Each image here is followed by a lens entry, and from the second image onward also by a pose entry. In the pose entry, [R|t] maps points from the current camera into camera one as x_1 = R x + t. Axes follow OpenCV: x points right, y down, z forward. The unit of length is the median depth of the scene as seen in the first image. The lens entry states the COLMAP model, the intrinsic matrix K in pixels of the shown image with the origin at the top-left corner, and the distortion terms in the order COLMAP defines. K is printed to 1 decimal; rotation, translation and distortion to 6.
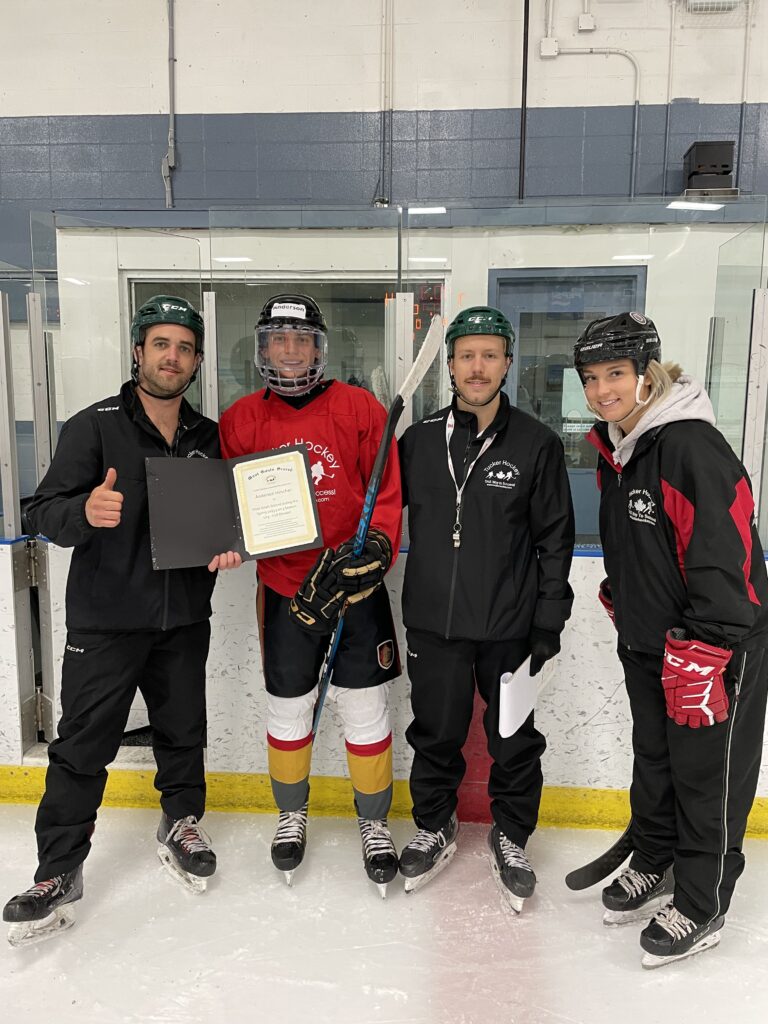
lens RADIAL K [[765.2, 0, 384.9], [0, 765.2, 508.3], [0, 0, 1]] dist [0.098919, -0.117586]
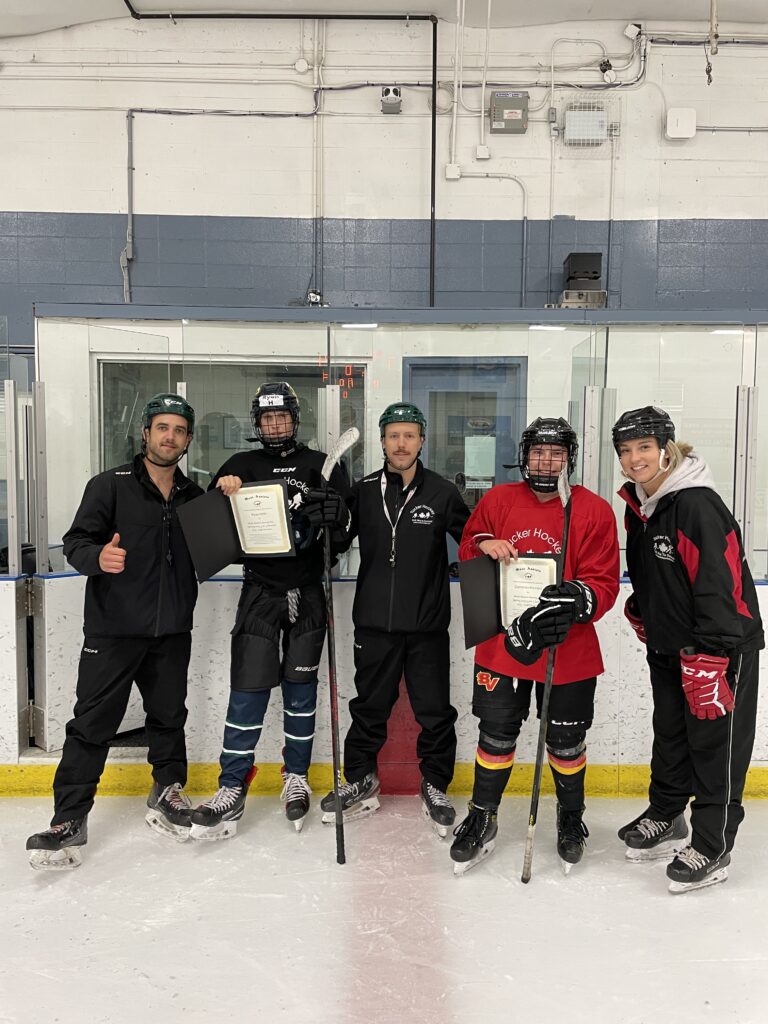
lens RADIAL K [[765.2, 0, 384.0], [0, 765.2, 513.3], [0, 0, 1]] dist [0.098919, -0.117586]
pose [[0.996473, -0.005664, 0.083718, 0.000988], [0.011223, 0.997751, -0.066084, 0.017597], [-0.083156, 0.066790, 0.994296, -0.178224]]
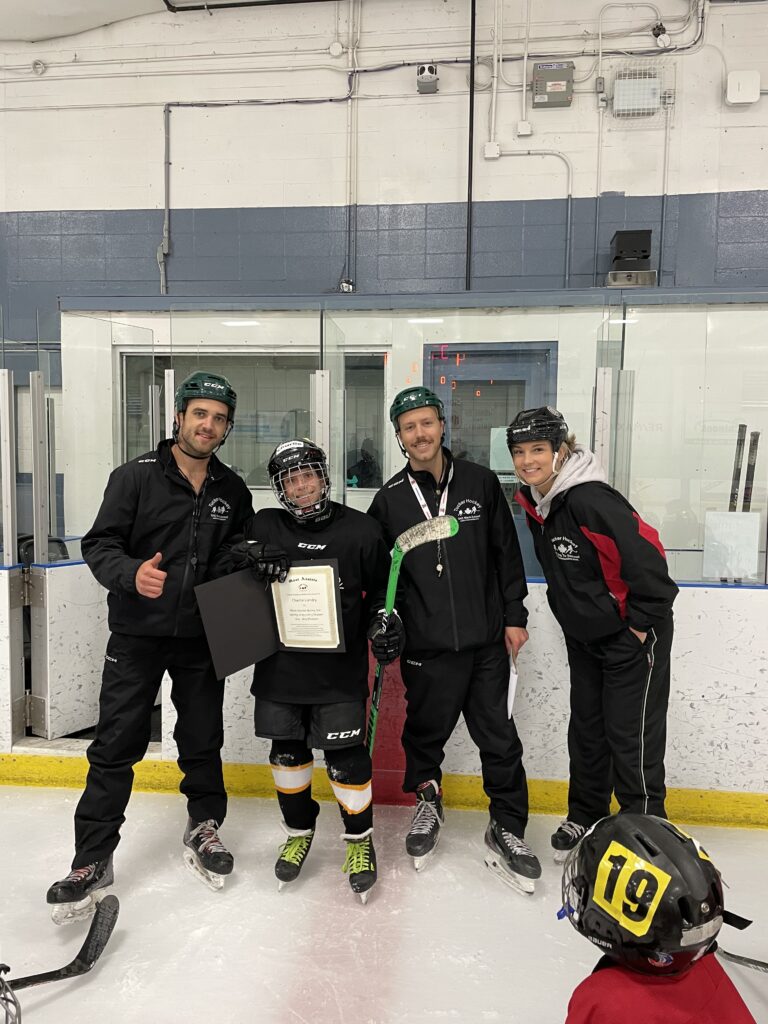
lens RADIAL K [[765.2, 0, 366.8], [0, 765.2, 515.7], [0, 0, 1]] dist [0.098919, -0.117586]
pose [[0.999327, 0.004034, -0.036448, 0.084228], [-0.006237, 0.998147, -0.060533, 0.019291], [0.036136, 0.060720, 0.997501, -0.137801]]
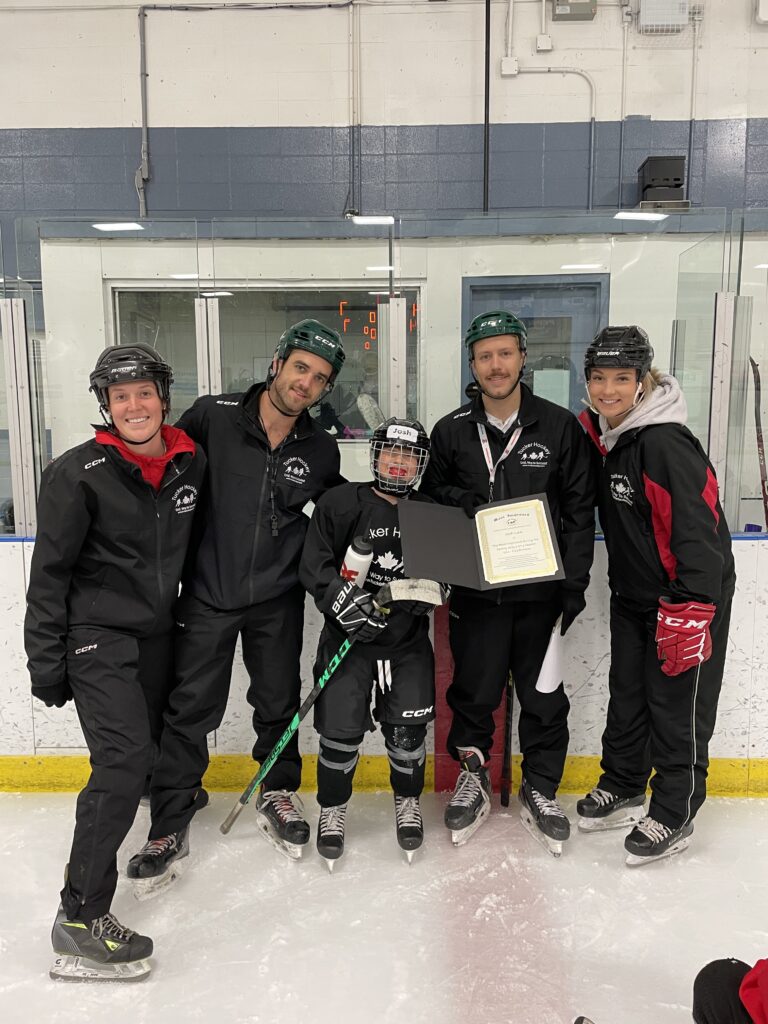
lens RADIAL K [[765.2, 0, 378.8], [0, 765.2, 510.2], [0, 0, 1]] dist [0.098919, -0.117586]
pose [[0.998559, -0.019380, 0.050040, -0.034876], [0.019877, 0.999758, -0.009451, 0.014820], [-0.049845, 0.010432, 0.998702, -0.038915]]
